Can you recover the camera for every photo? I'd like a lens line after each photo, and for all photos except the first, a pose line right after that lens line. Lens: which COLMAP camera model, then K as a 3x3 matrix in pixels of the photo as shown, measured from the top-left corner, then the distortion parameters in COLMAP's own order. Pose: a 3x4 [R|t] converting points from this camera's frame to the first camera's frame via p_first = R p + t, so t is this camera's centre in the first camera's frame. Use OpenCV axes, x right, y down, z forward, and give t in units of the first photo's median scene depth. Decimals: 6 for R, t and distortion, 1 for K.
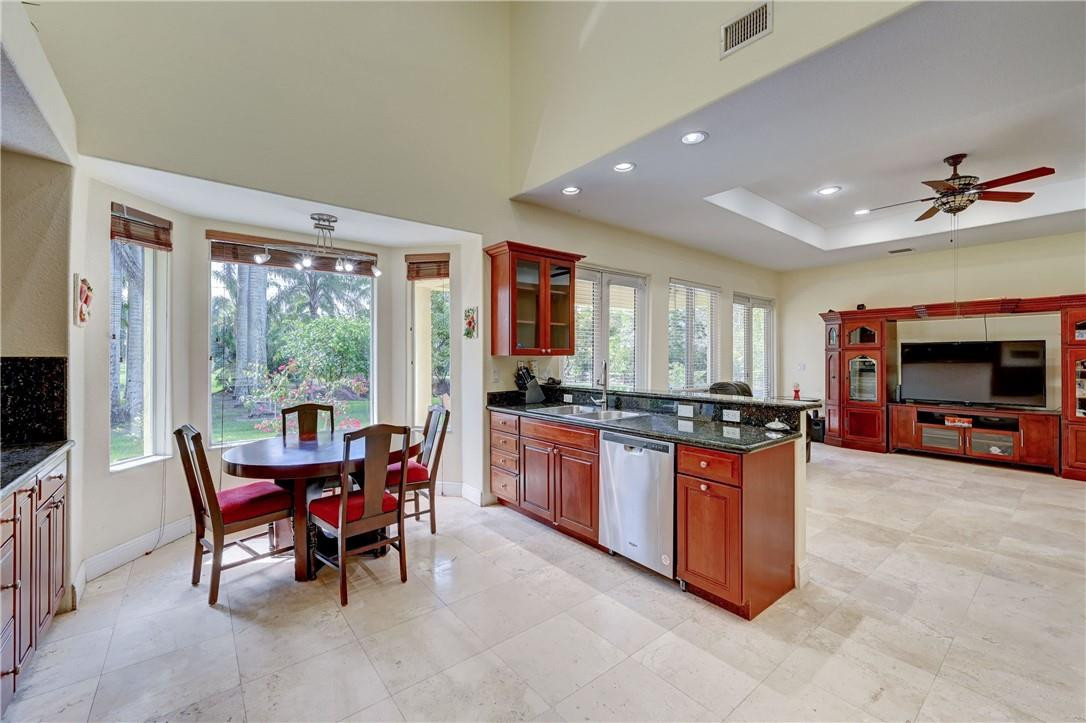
lens RADIAL K [[440.4, 0, 555.7], [0, 440.4, 354.3], [0, 0, 1]] dist [0.000980, 0.000290]
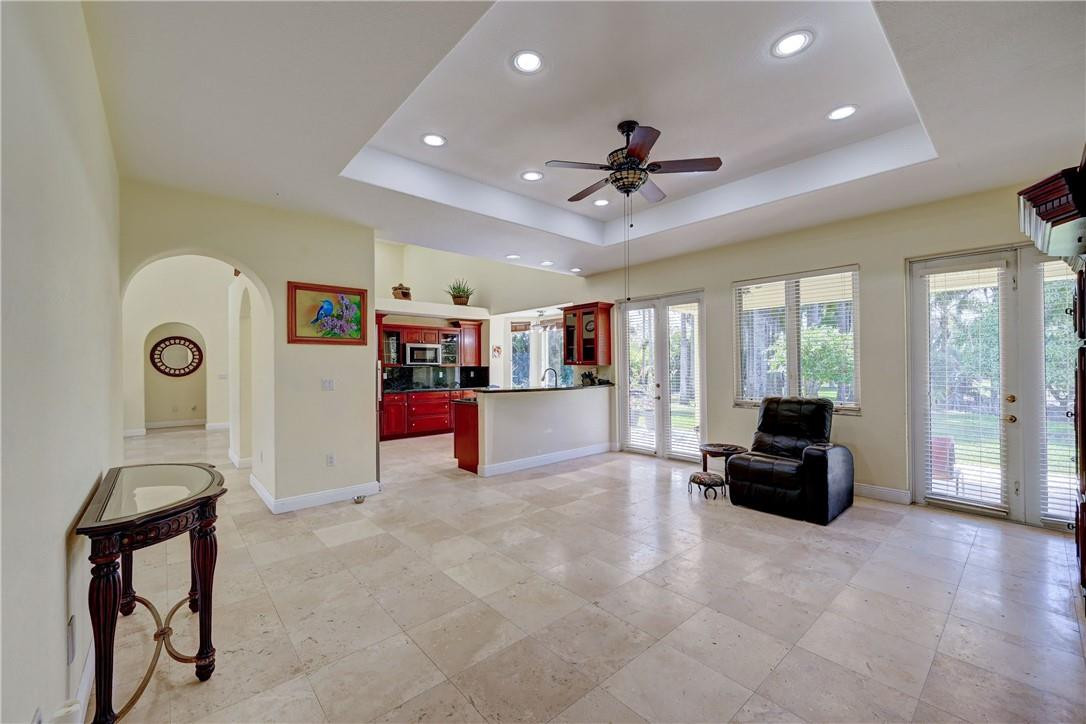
lens RADIAL K [[434.5, 0, 543.0], [0, 434.5, 362.0], [0, 0, 1]] dist [-0.000131, -0.000003]
pose [[0.027155, -0.009549, -0.999586, 1.789501], [0.012093, 0.999884, -0.009223, 0.004847], [0.999558, -0.011837, 0.027267, 0.847300]]
